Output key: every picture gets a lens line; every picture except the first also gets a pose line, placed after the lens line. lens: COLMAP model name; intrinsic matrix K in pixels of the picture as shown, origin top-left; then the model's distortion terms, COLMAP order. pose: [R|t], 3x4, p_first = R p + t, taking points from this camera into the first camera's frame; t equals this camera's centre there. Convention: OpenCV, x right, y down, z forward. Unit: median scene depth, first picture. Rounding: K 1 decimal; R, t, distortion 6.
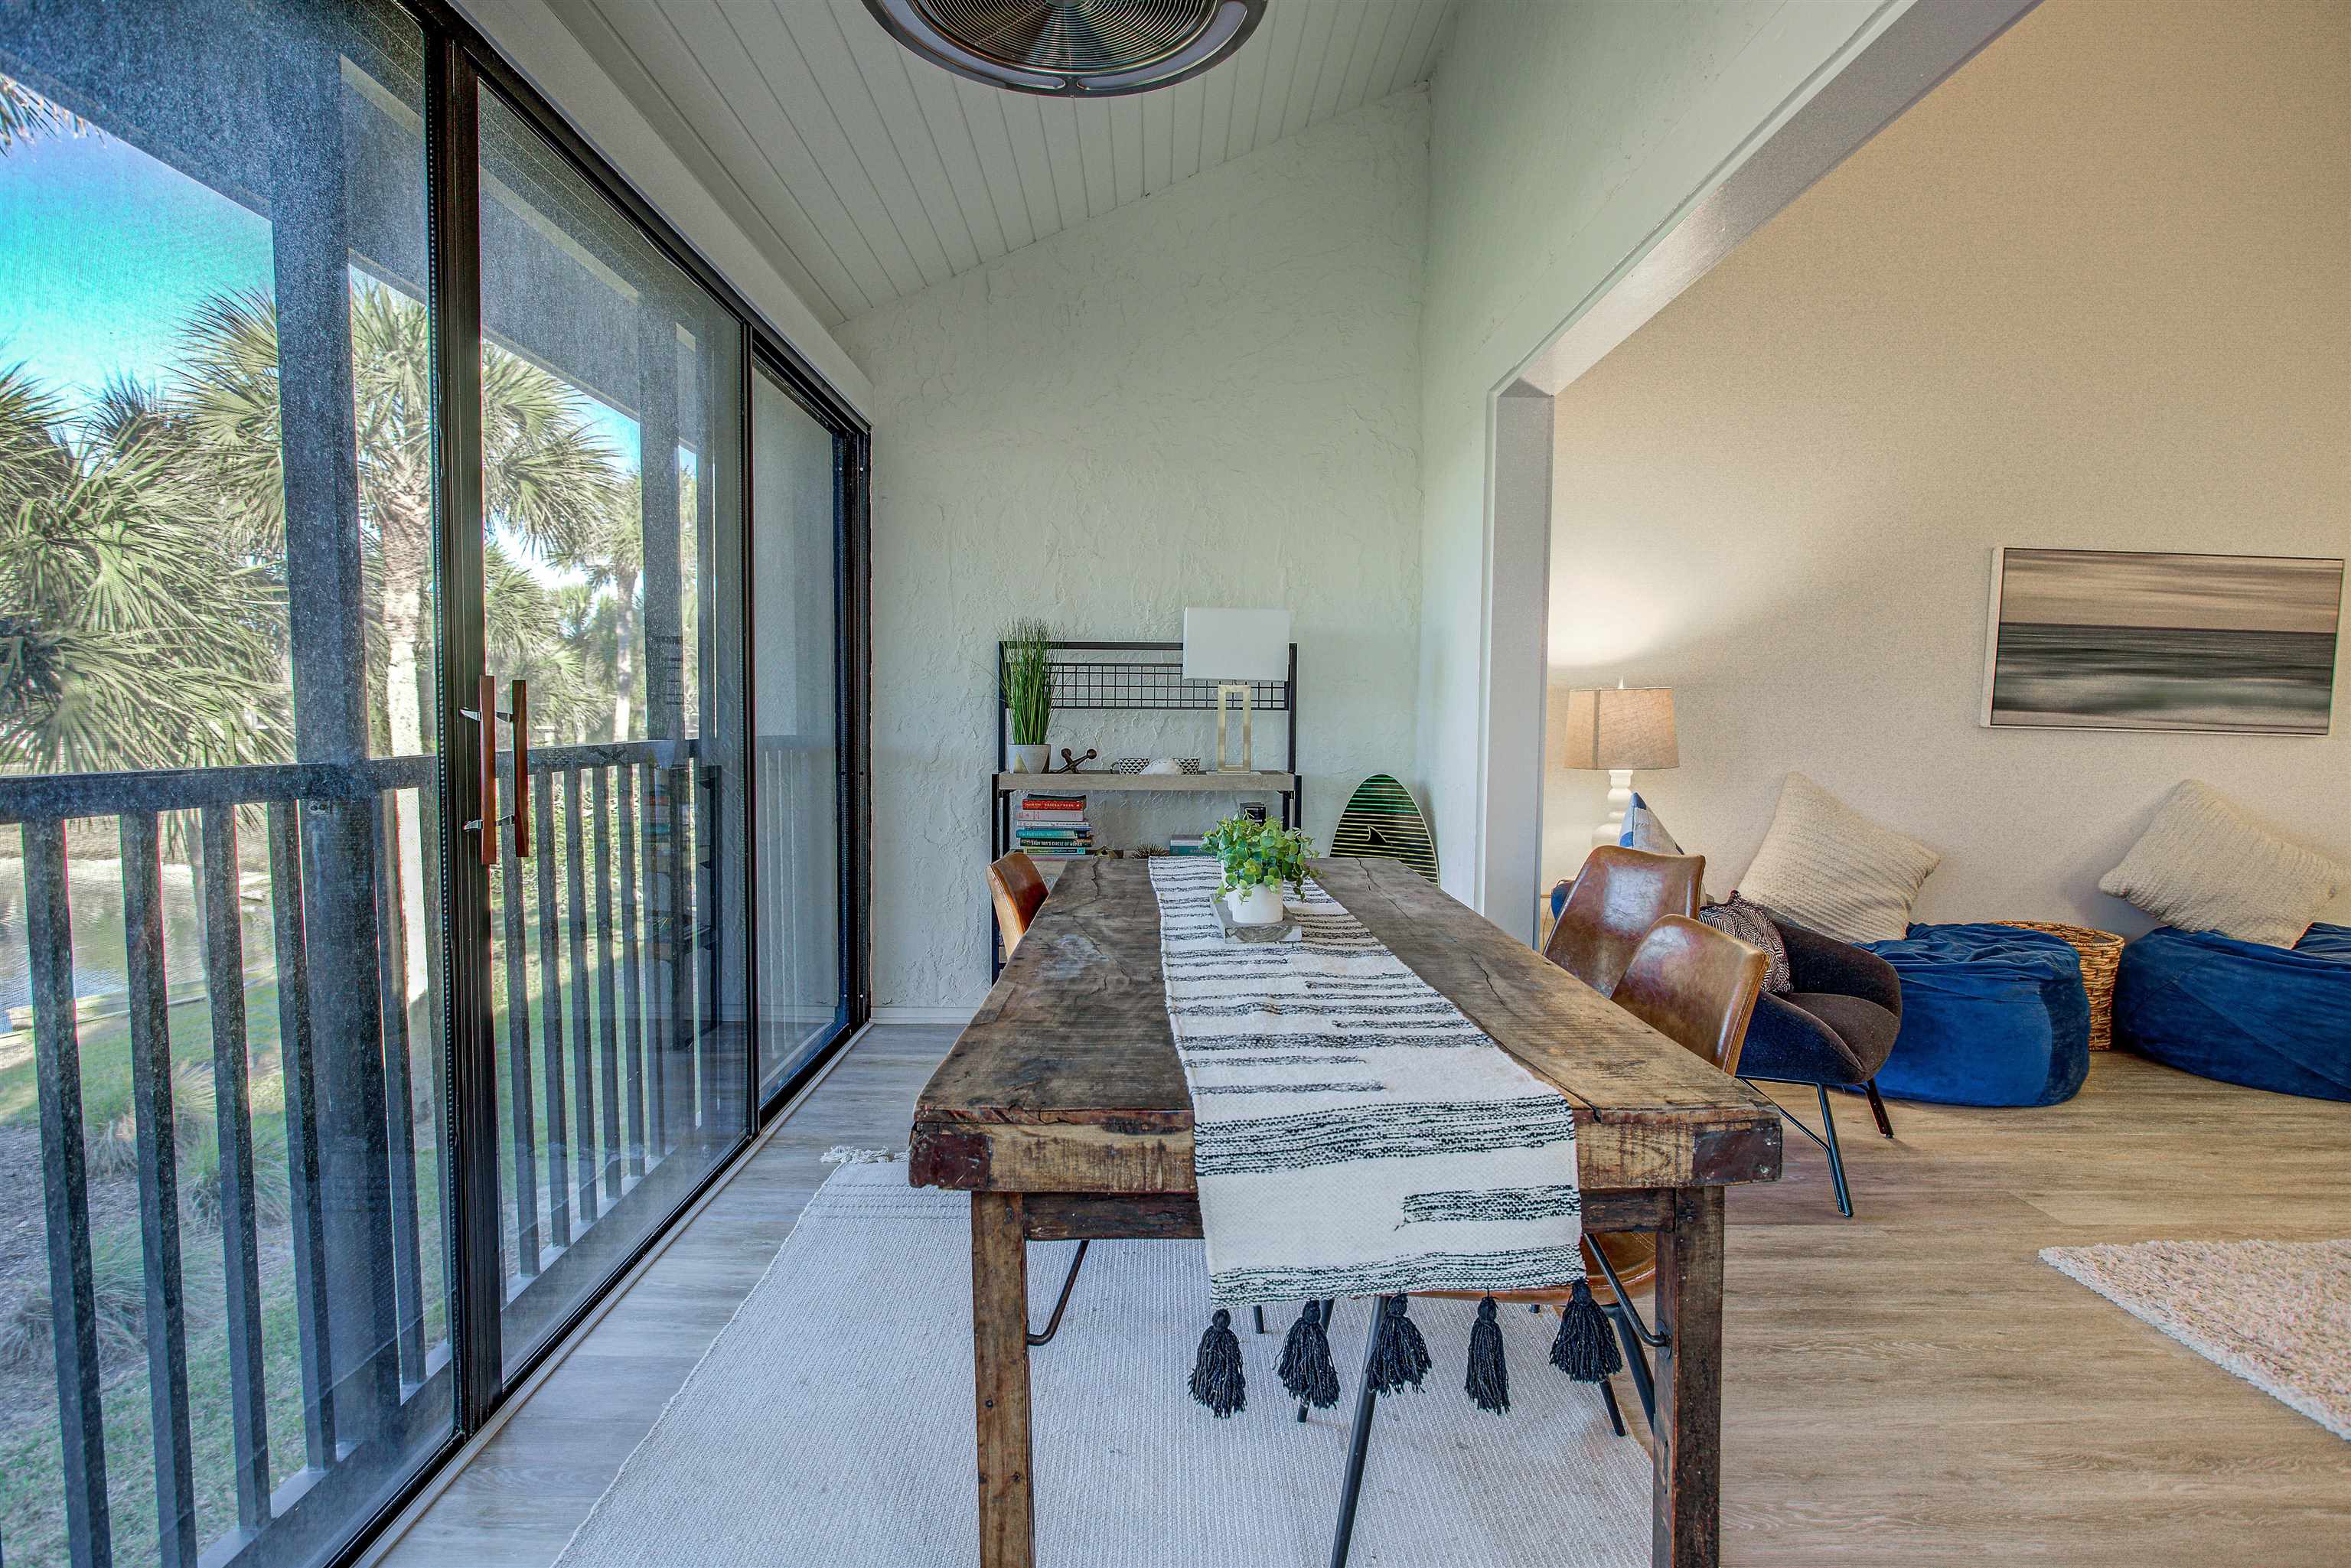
lens RADIAL K [[1167.7, 0, 1175.5], [0, 1167.7, 784.0], [0, 0, 1]] dist [-0.018814, 0.006731]
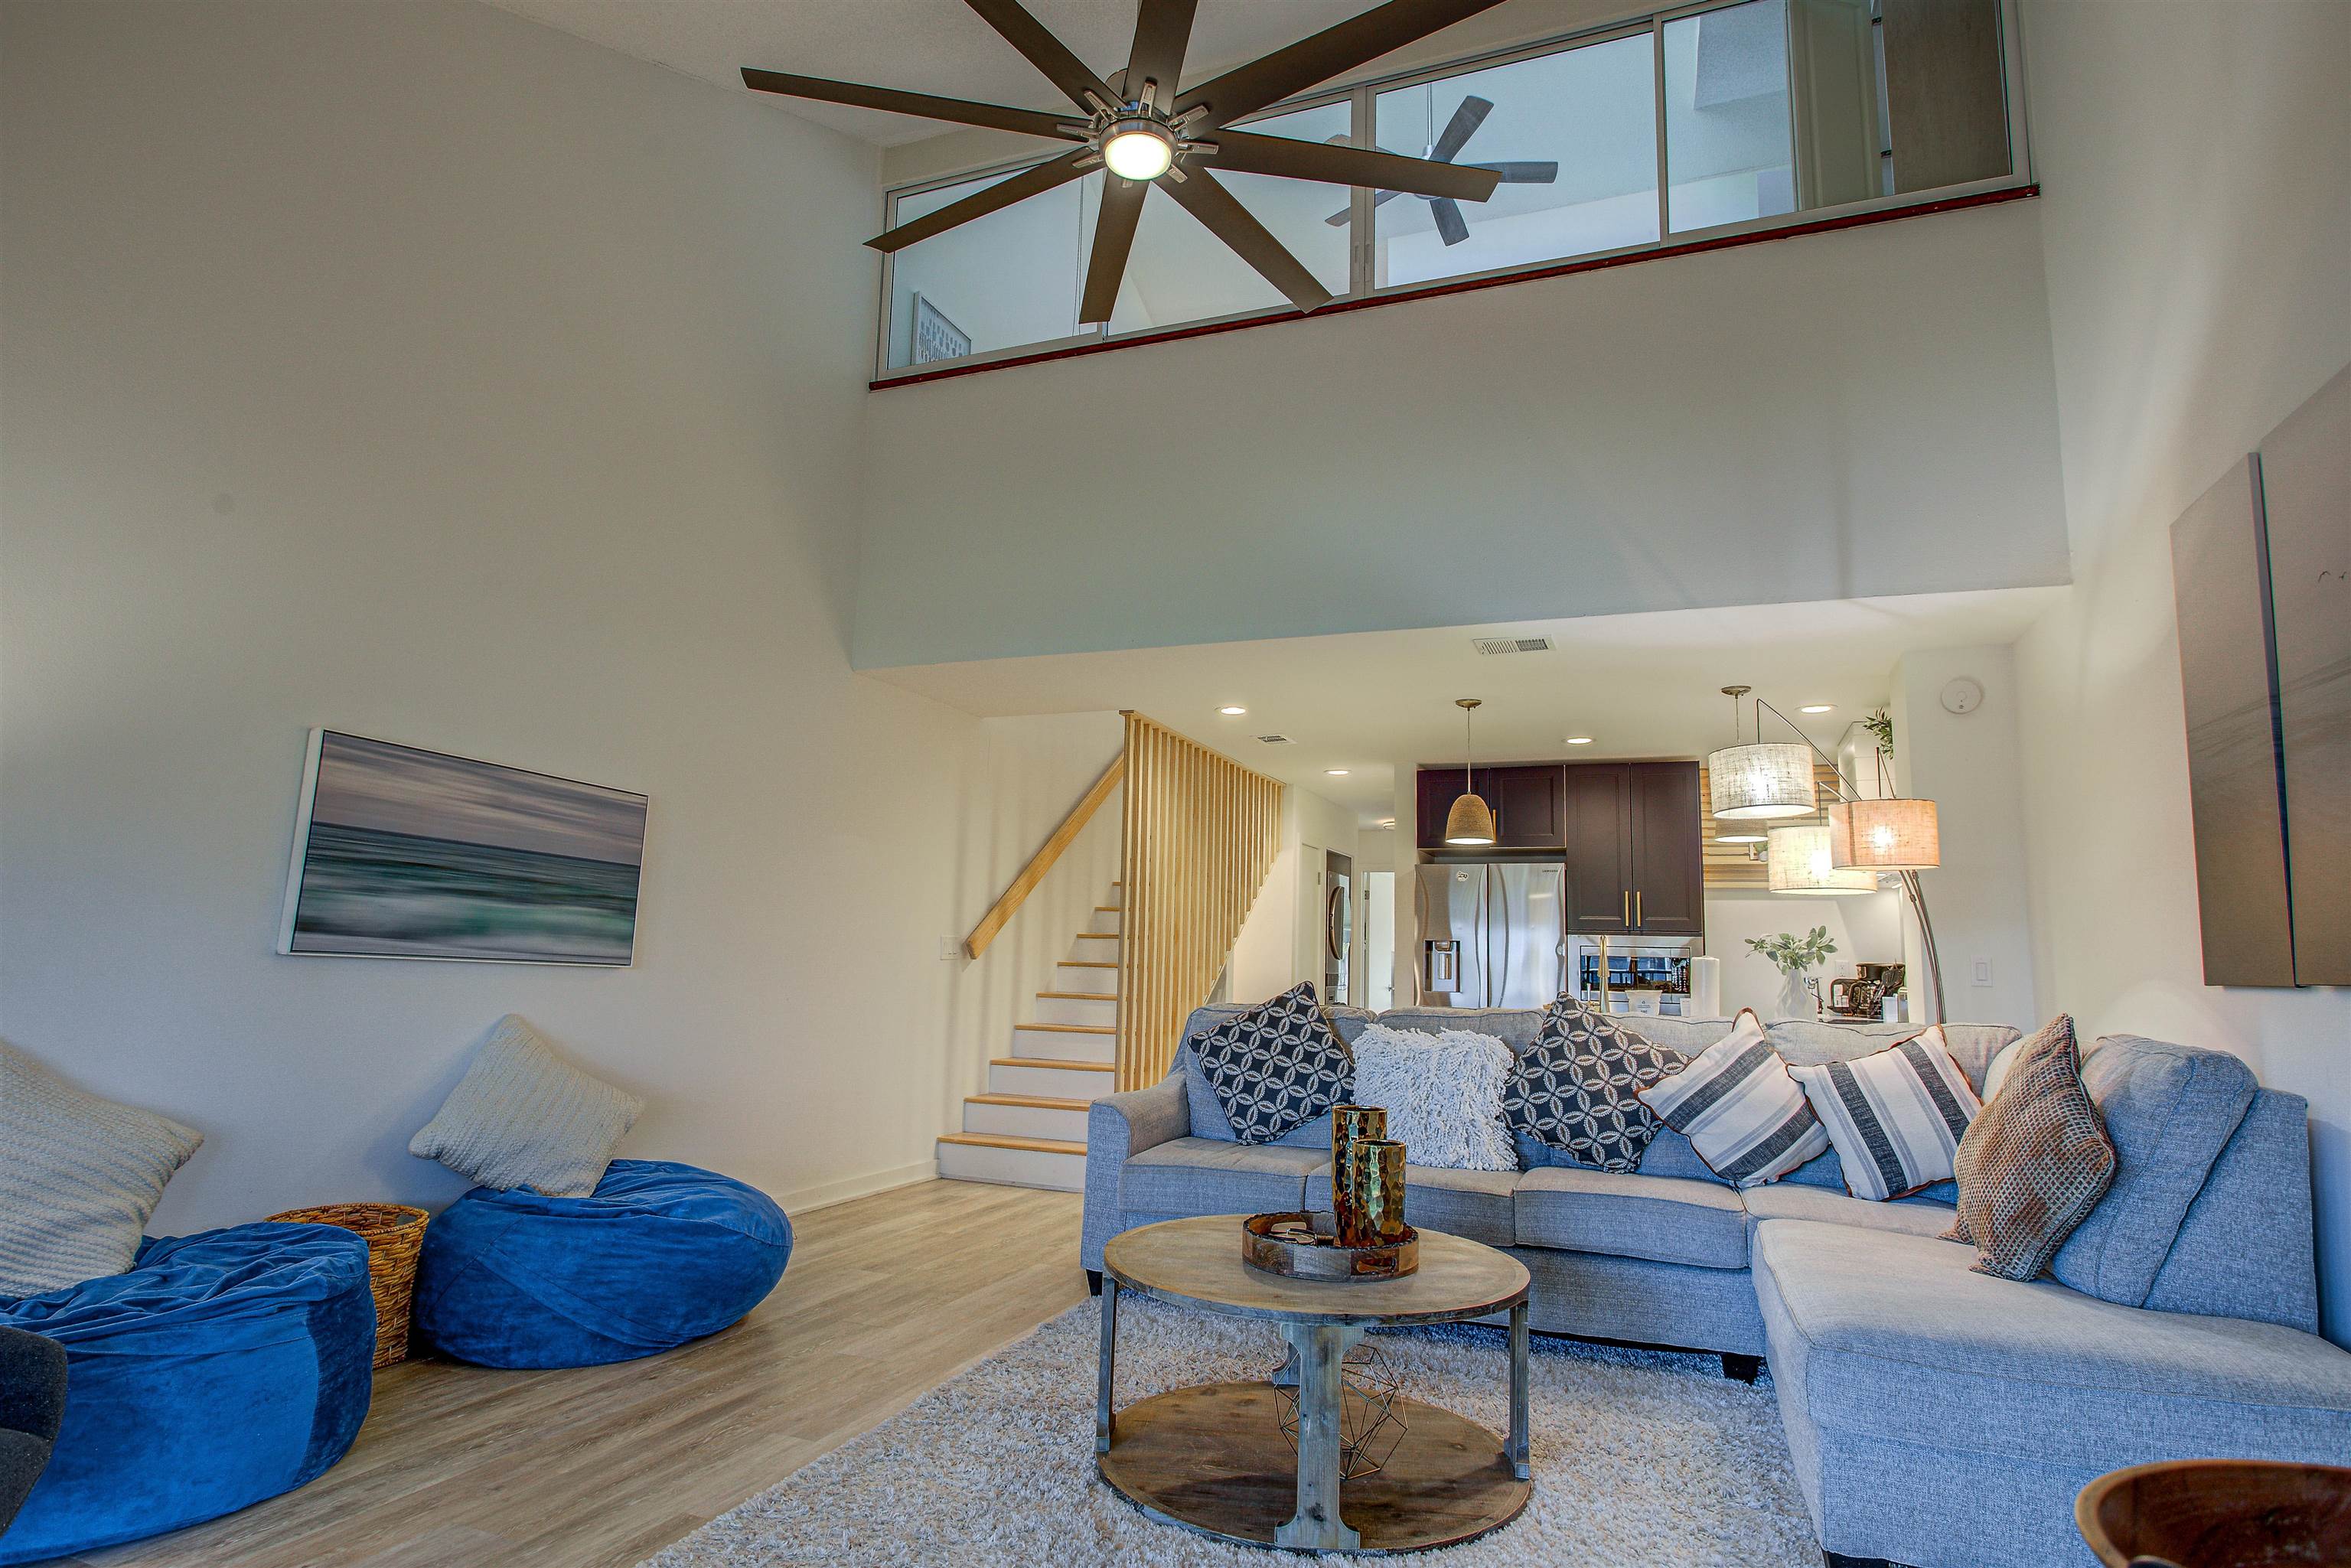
lens RADIAL K [[1270.2, 0, 1169.0], [0, 1270.2, 785.2], [0, 0, 1]] dist [-0.023260, 0.013435]
pose [[0.385093, 0.131031, 0.913529, 0.165338], [0.032959, 0.987285, -0.155504, -0.011873], [-0.922289, 0.089992, 0.375878, 0.149223]]
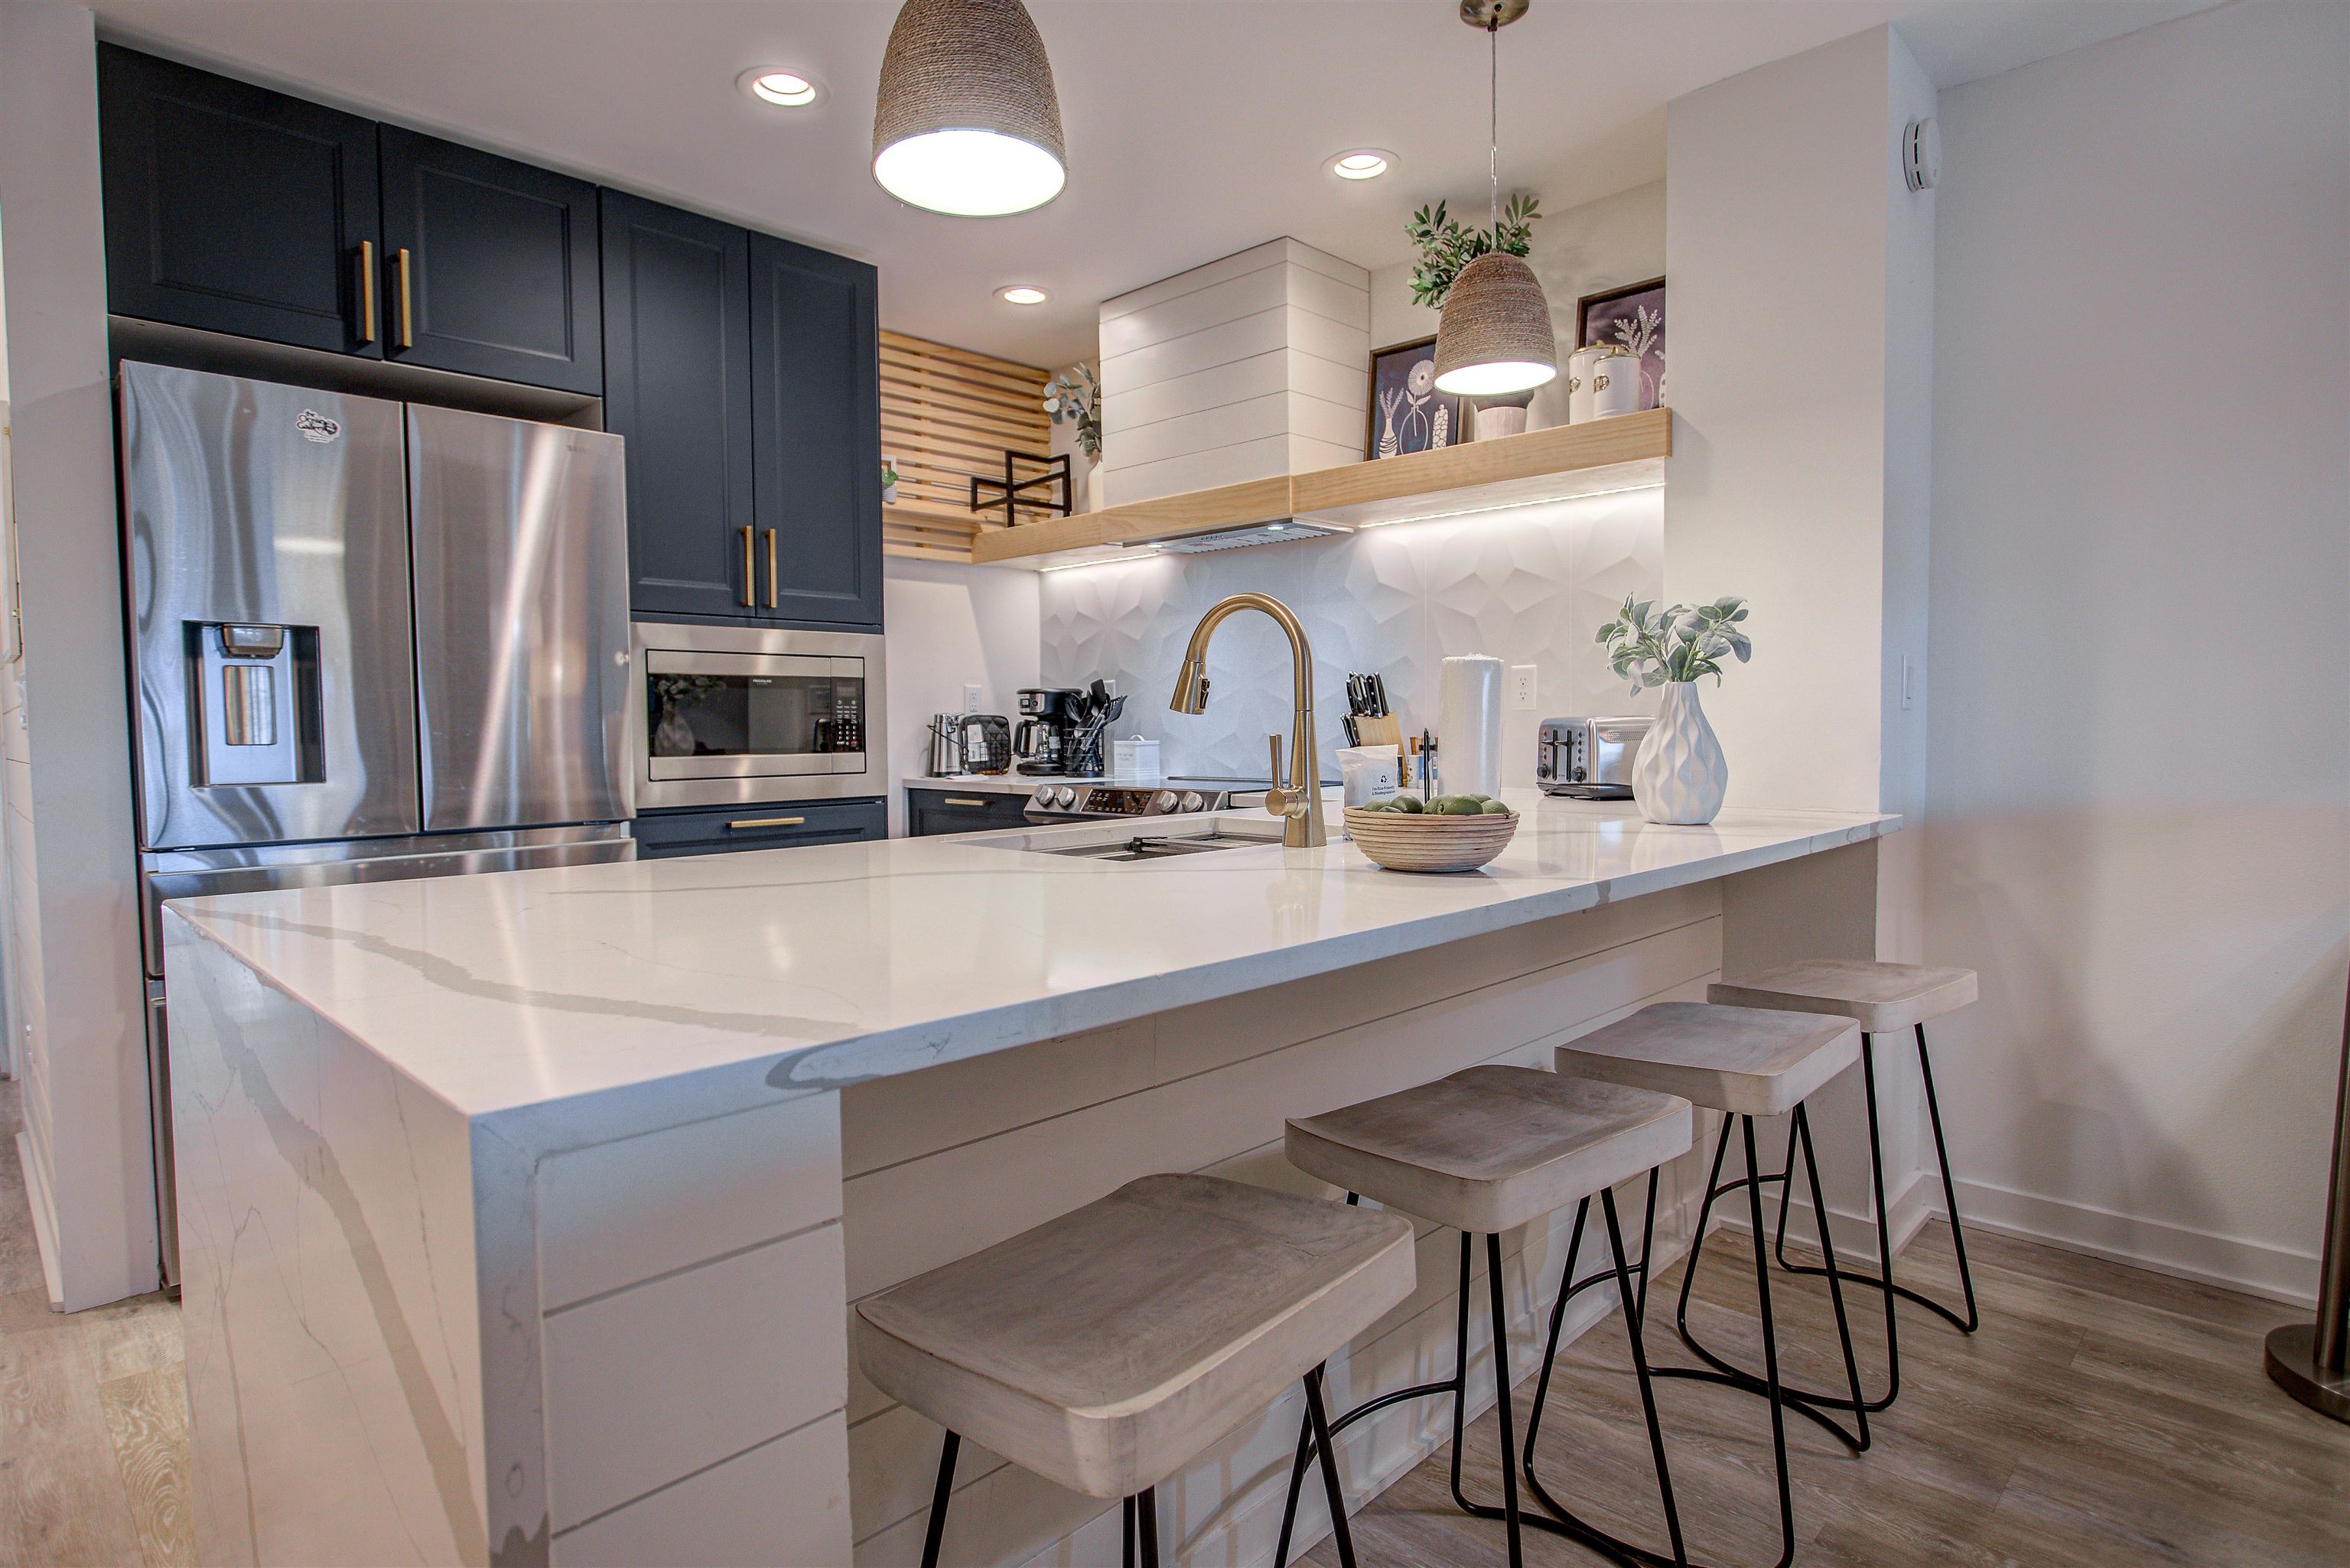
lens RADIAL K [[1257.2, 0, 1175.0], [0, 1257.2, 784.0], [0, 0, 1]] dist [-0.017233, 0.003255]
pose [[-0.705512, -0.036945, 0.707735, 1.521352], [0.045354, 0.994240, 0.097112, -0.028634], [-0.707246, 0.100612, -0.699772, 0.680889]]
